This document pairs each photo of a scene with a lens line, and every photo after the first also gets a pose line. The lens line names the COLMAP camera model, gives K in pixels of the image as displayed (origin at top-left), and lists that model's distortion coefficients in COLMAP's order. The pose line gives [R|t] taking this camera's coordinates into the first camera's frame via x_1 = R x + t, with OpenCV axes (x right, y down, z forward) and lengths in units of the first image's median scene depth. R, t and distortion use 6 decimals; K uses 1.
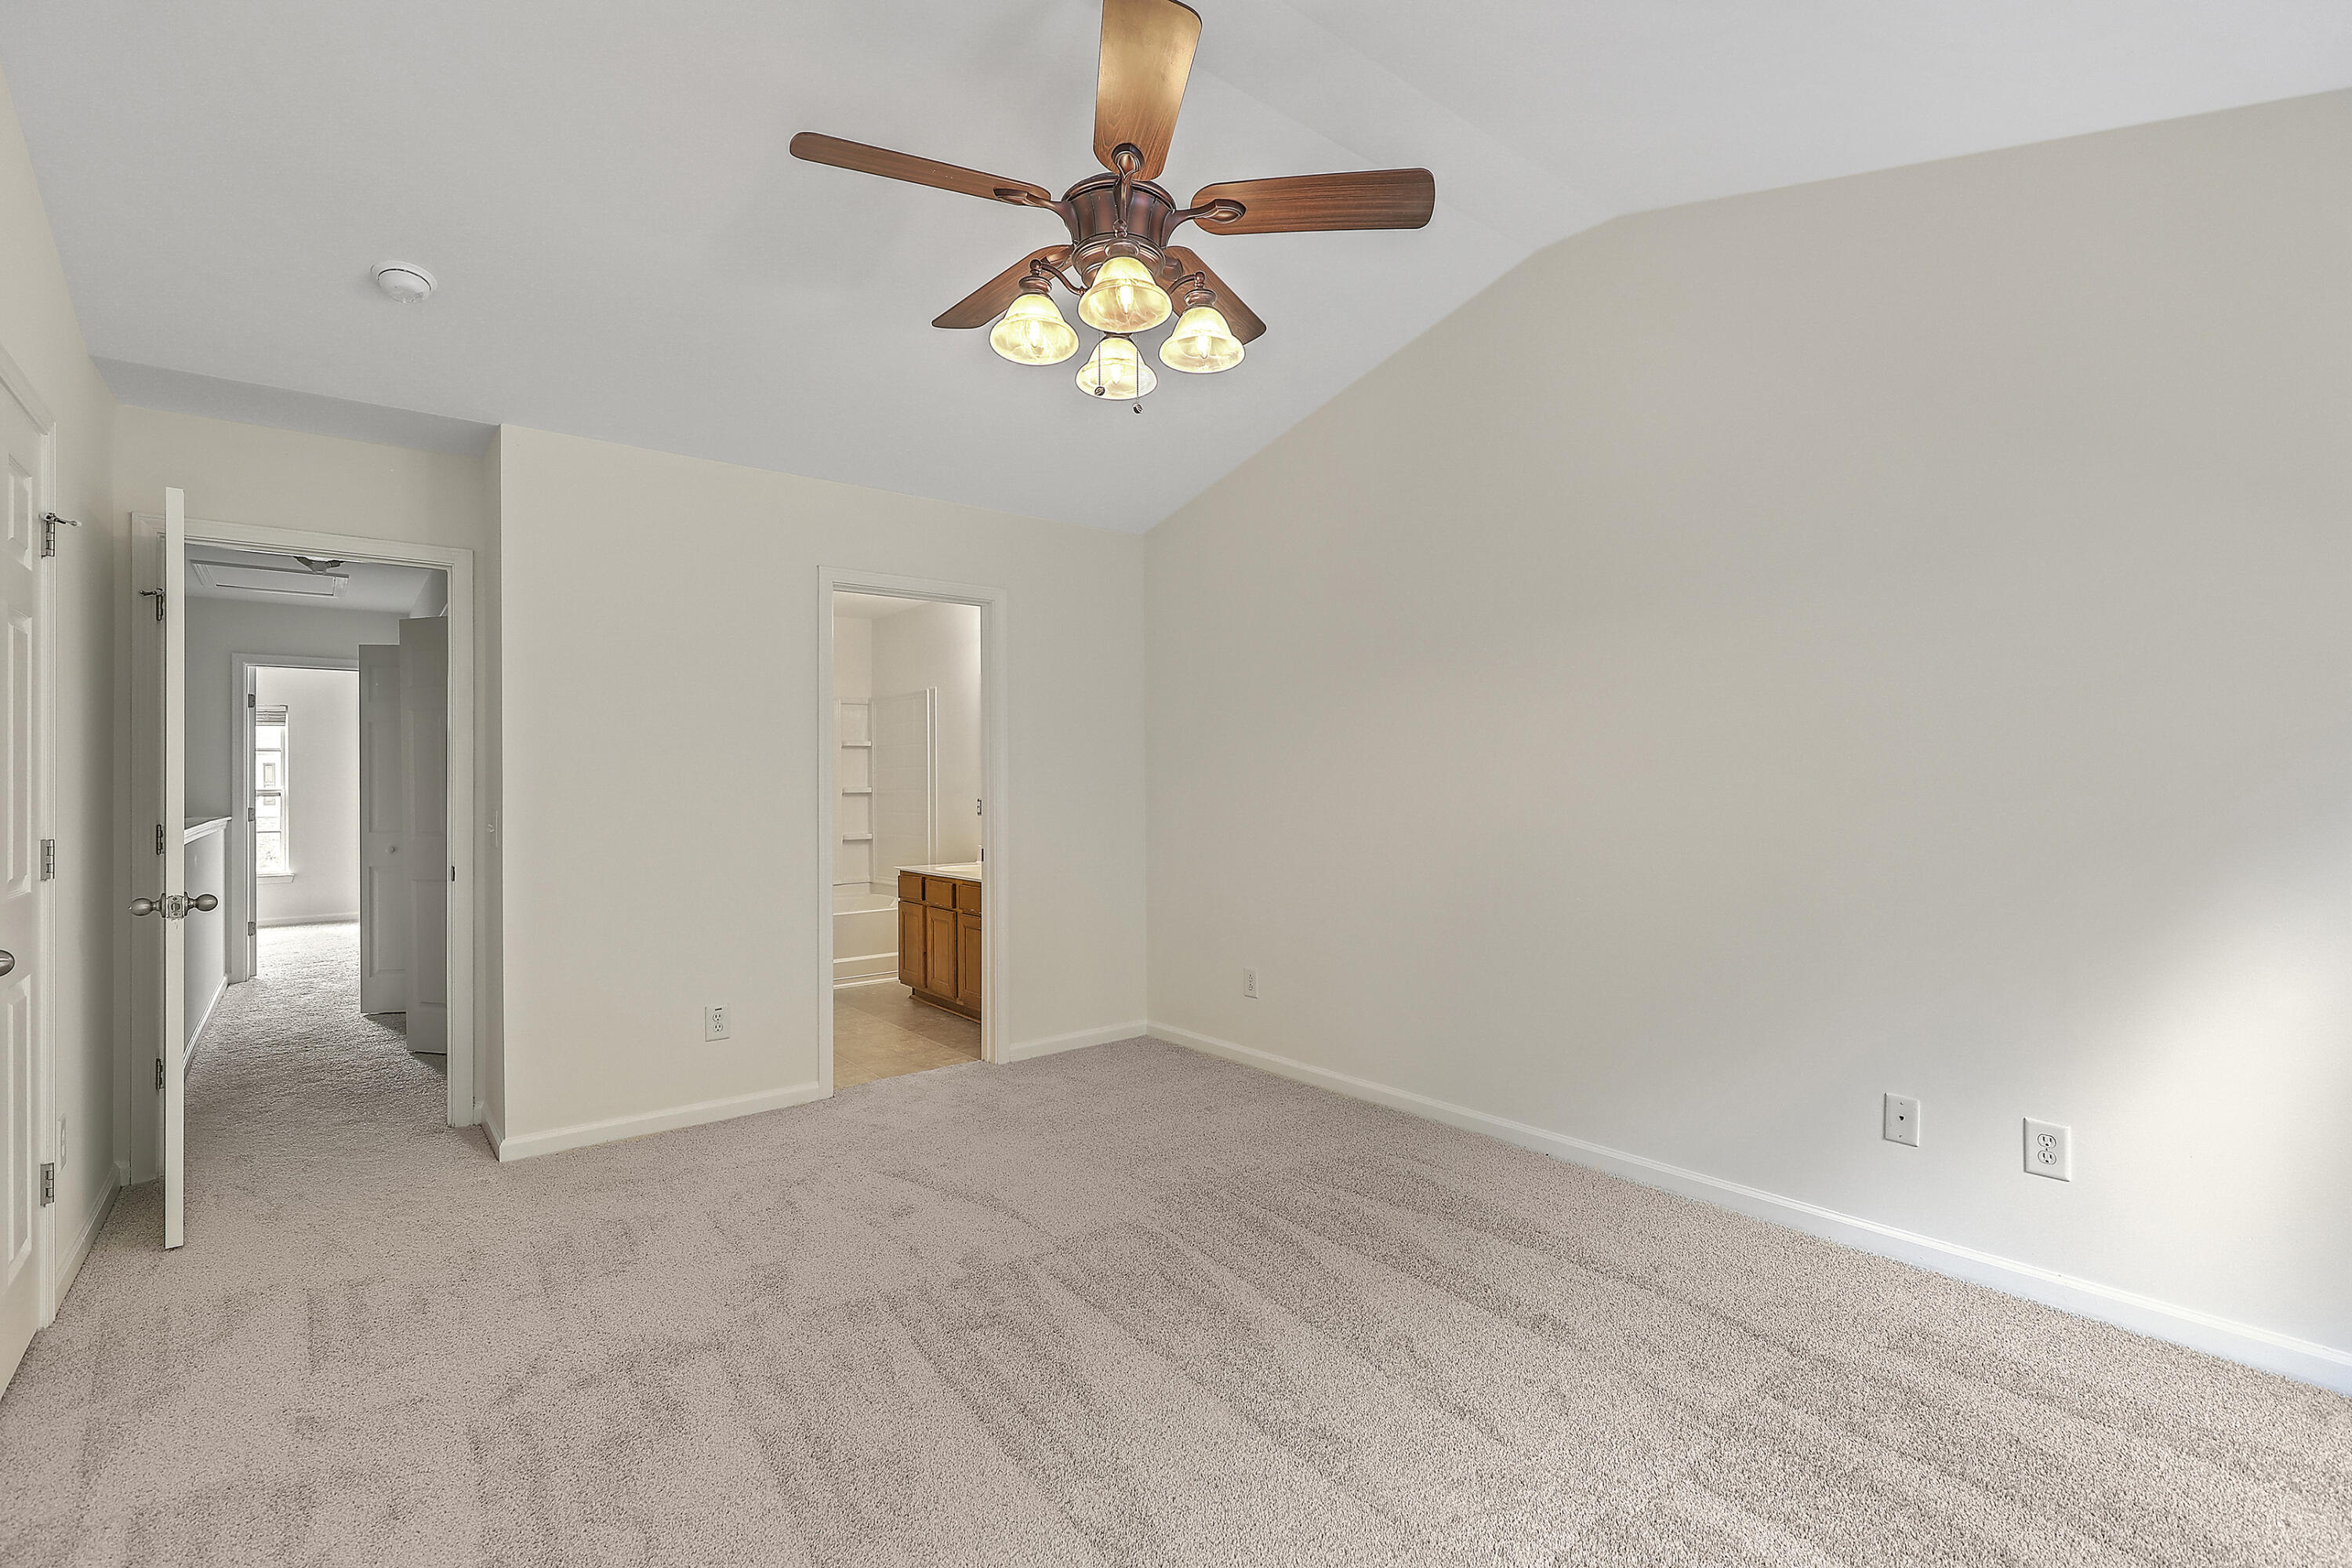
lens RADIAL K [[1067.1, 0, 1176.4], [0, 1067.1, 781.9], [0, 0, 1]] dist [-0.000704, -0.000264]
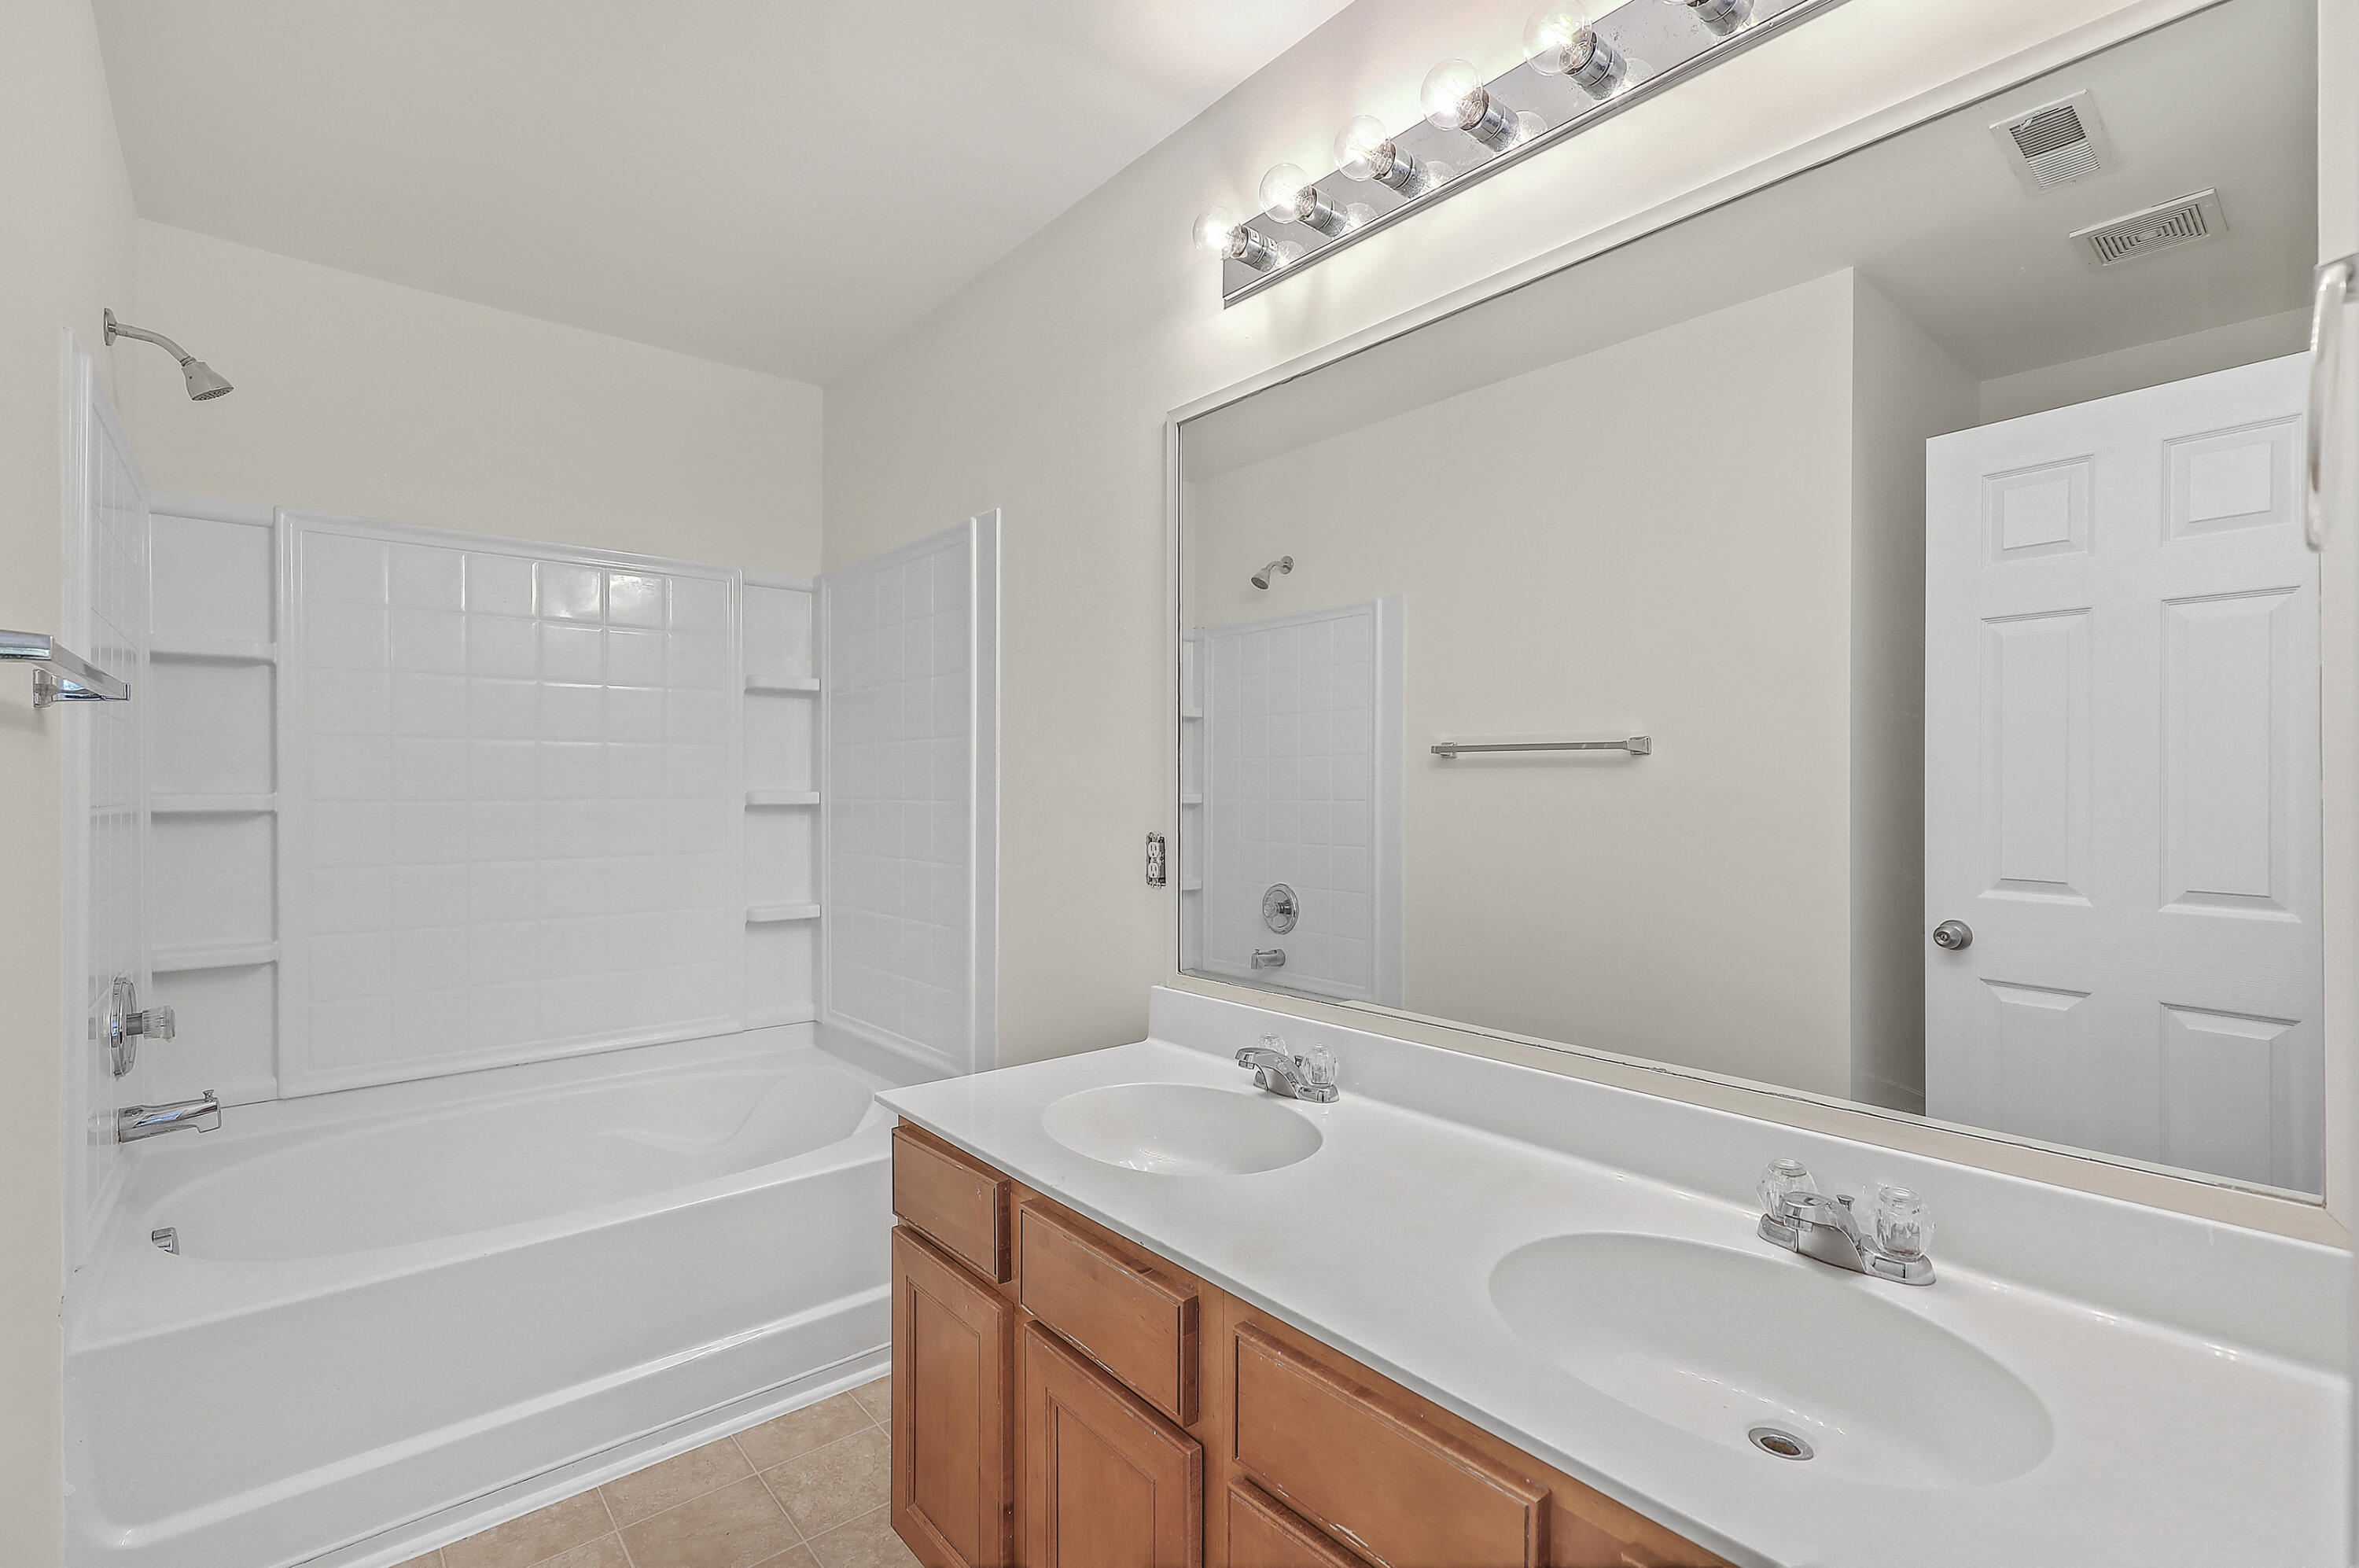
lens RADIAL K [[1070.3, 0, 1179.3], [0, 1070.3, 783.5], [0, 0, 1]] dist [-0.000704, -0.000264]
pose [[0.999683, 0.009558, 0.023282, -0.159164], [-0.009462, 0.999946, -0.004209, 0.002181], [-0.023321, 0.003988, 0.999720, 0.593266]]
